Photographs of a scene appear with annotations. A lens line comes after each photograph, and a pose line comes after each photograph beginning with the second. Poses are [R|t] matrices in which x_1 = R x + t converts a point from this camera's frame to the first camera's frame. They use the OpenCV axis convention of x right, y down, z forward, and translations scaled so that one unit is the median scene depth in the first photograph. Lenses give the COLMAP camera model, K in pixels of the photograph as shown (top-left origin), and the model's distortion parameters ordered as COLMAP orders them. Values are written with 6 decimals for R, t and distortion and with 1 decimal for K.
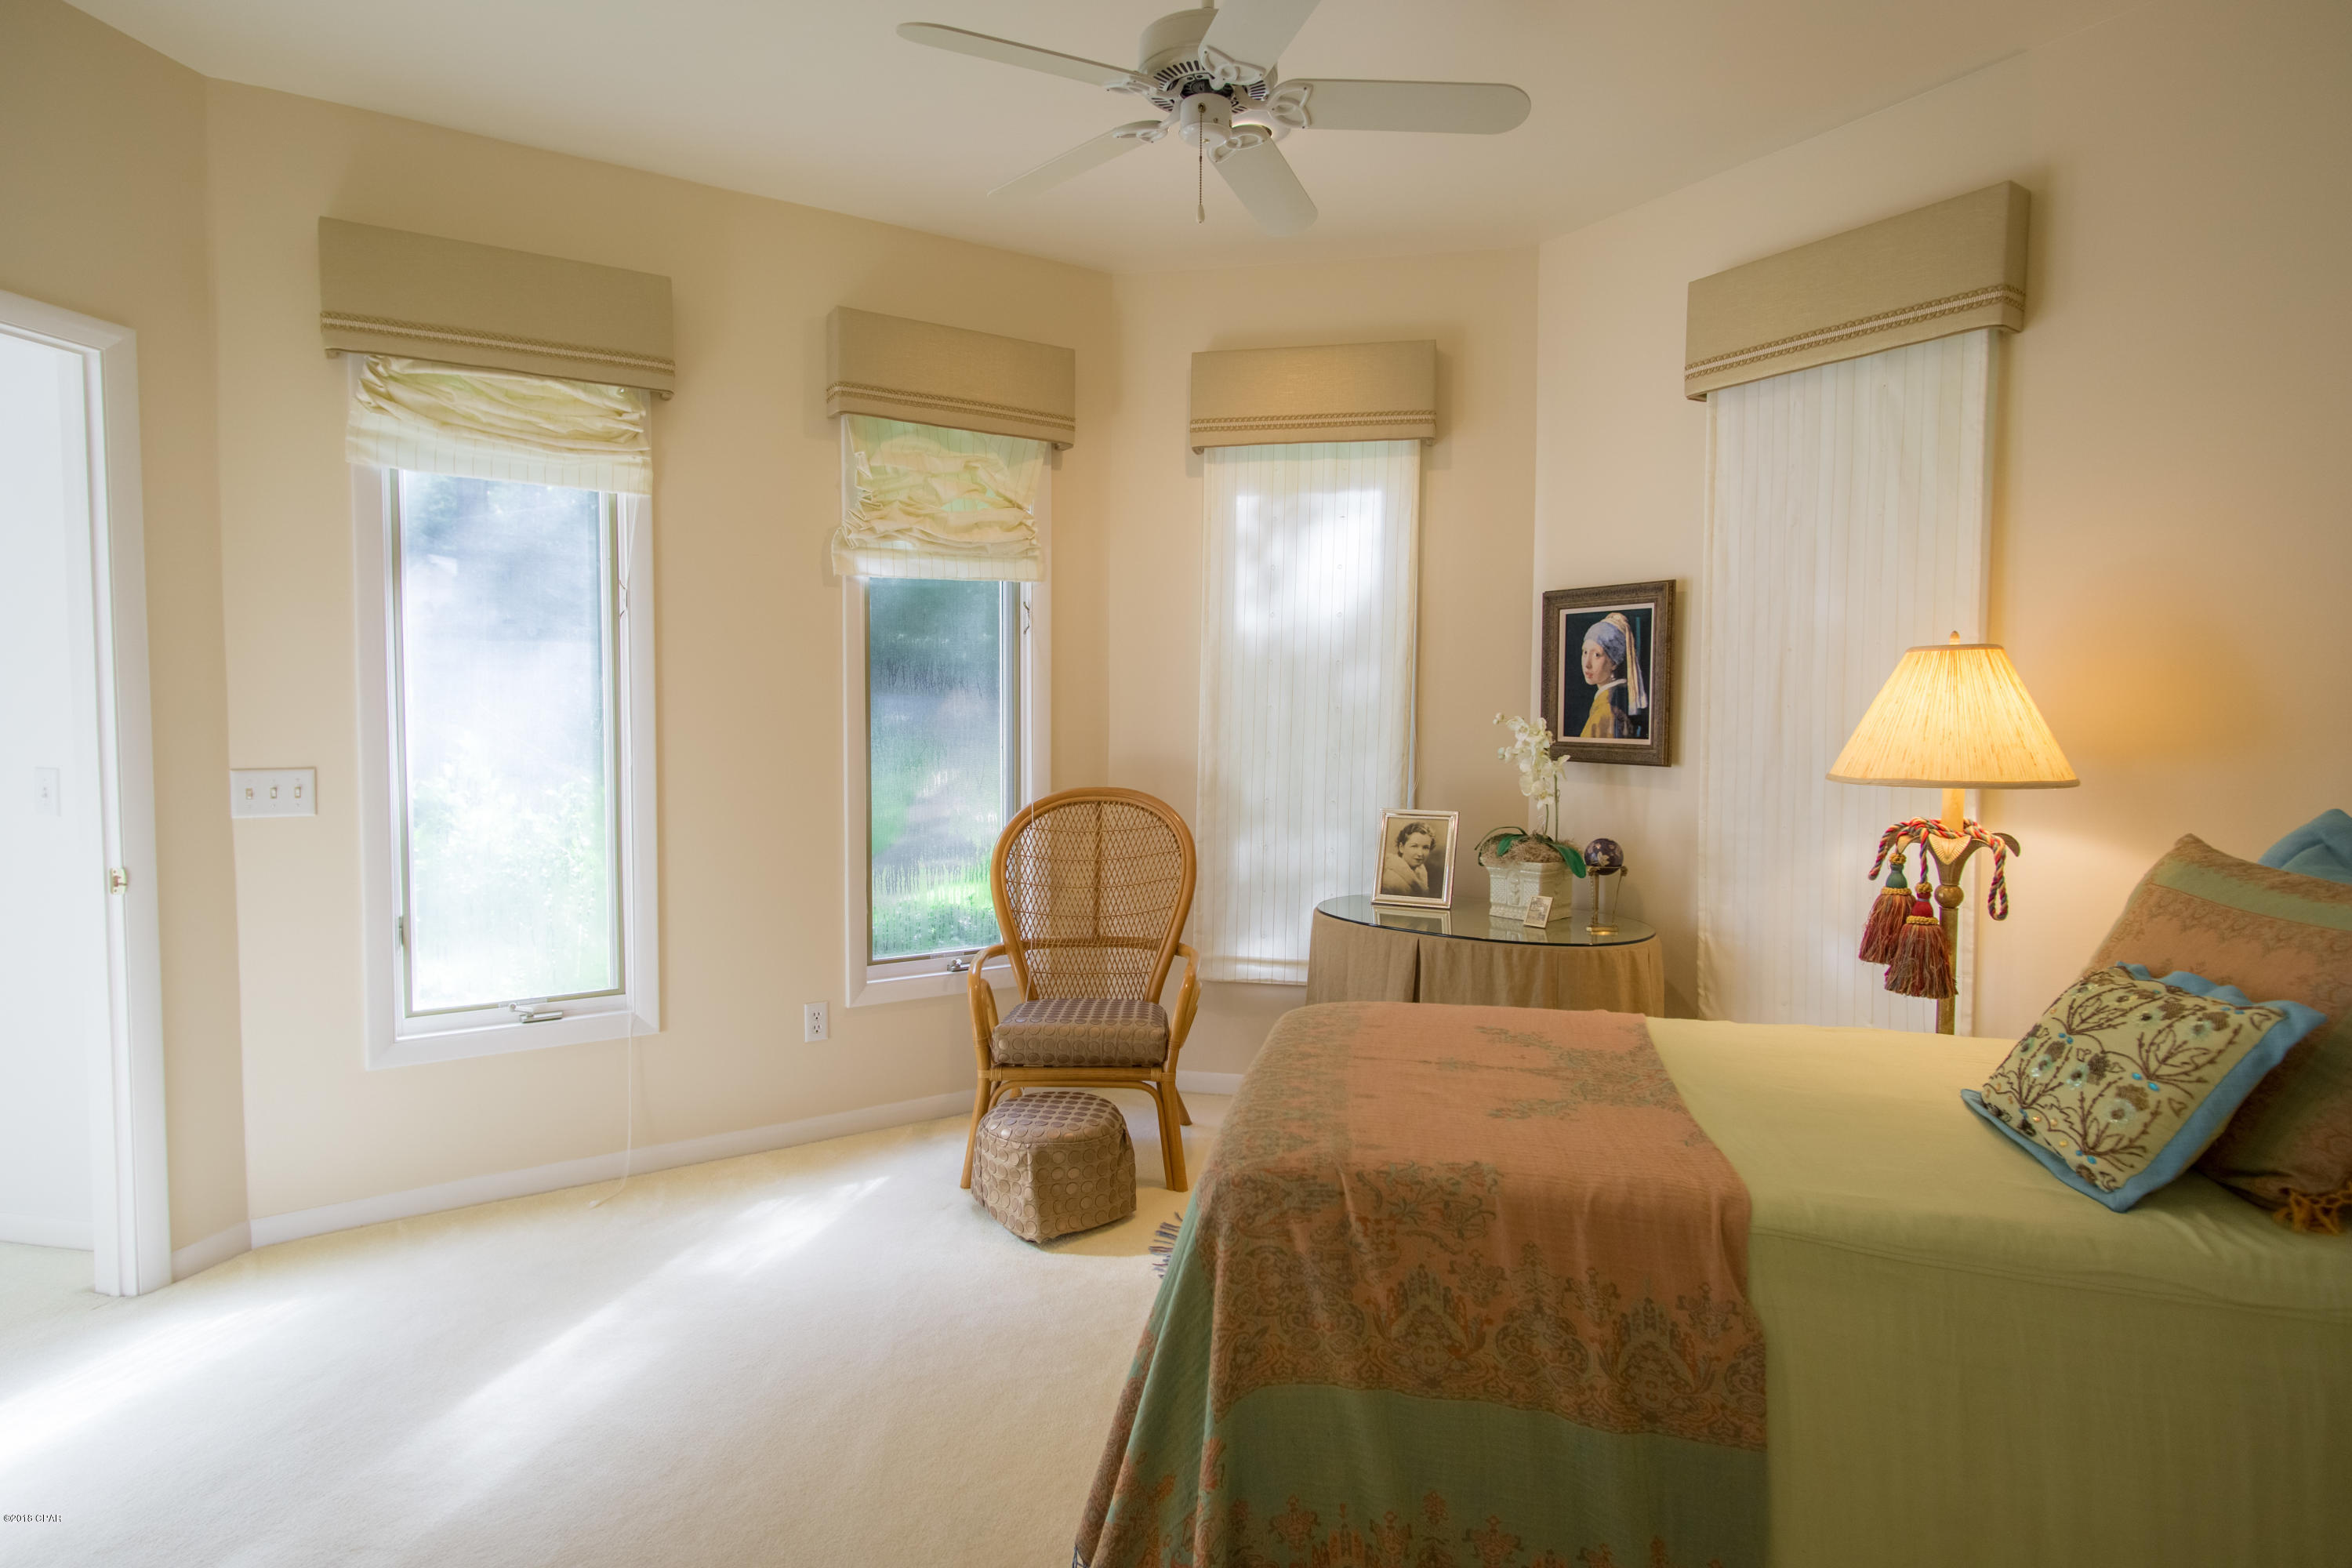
lens RADIAL K [[1239.3, 0, 1177.8], [0, 1239.3, 774.7], [0, 0, 1]] dist [0.003684, 0.002467]
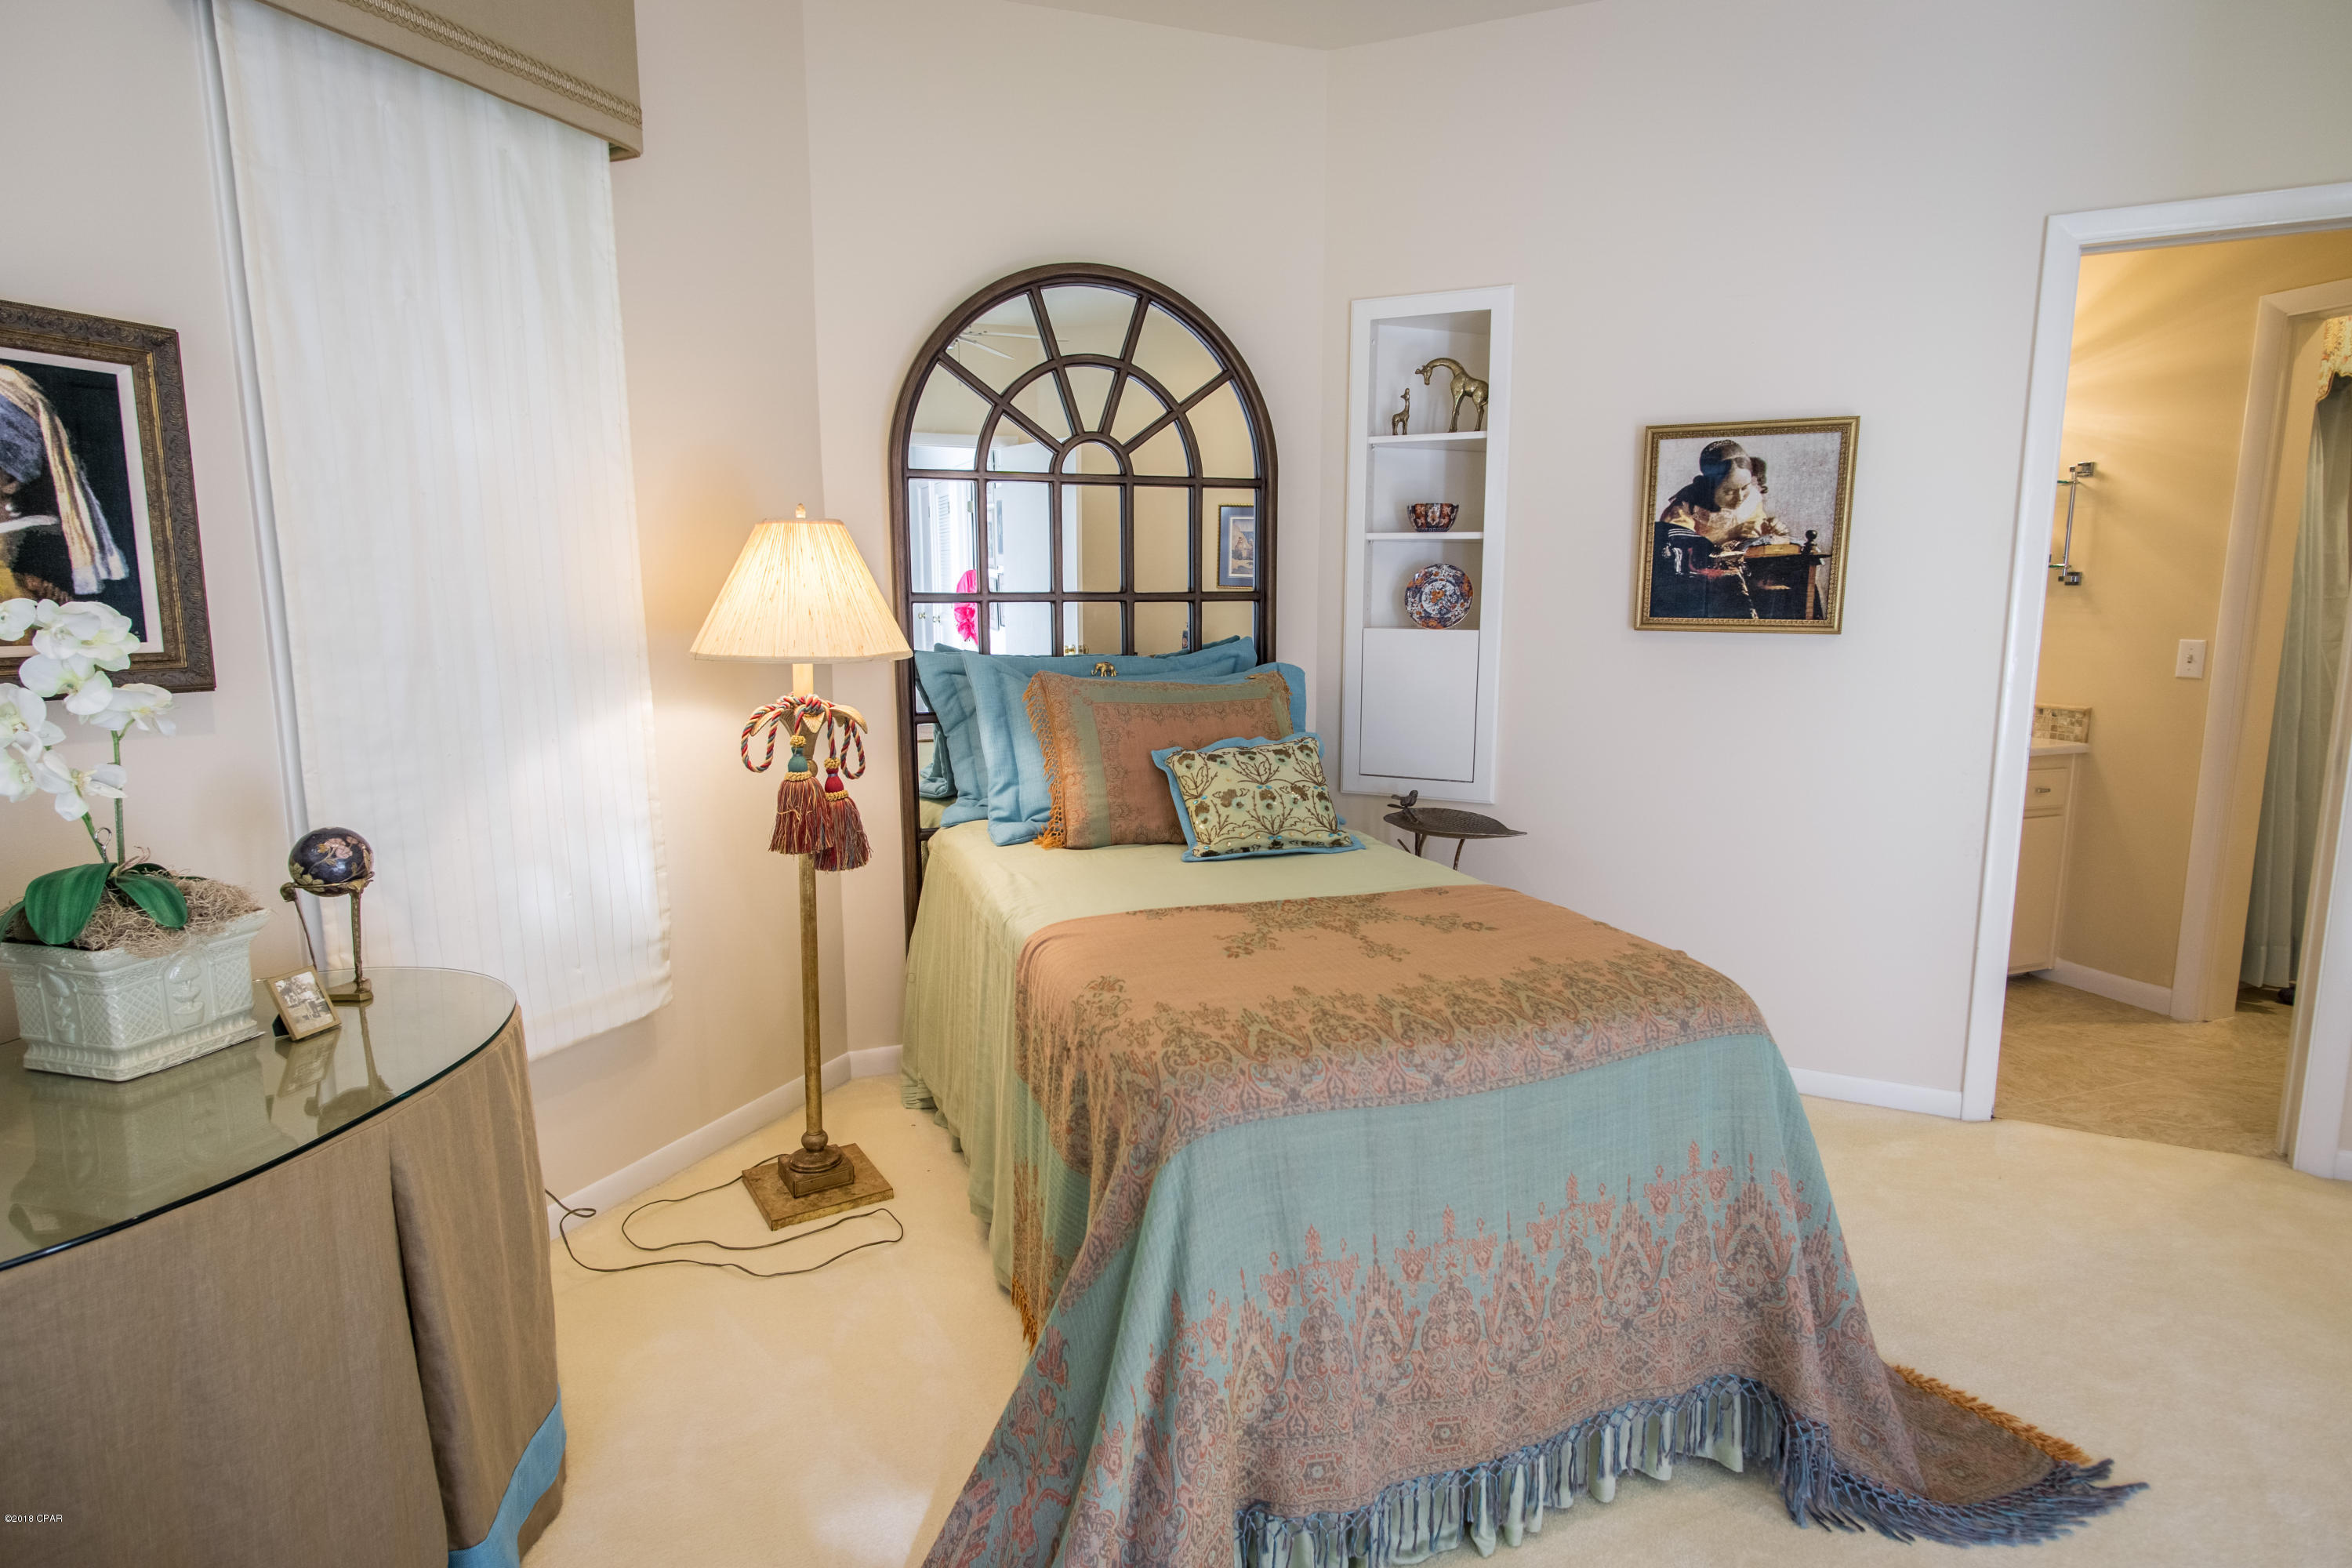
lens RADIAL K [[1239.3, 0, 1177.8], [0, 1239.3, 774.7], [0, 0, 1]] dist [0.003684, 0.002467]
pose [[-0.526770, -0.137049, 0.838887, -0.370910], [0.039184, 0.981952, 0.185027, -0.069412], [-0.849104, 0.130338, -0.511892, 1.205898]]
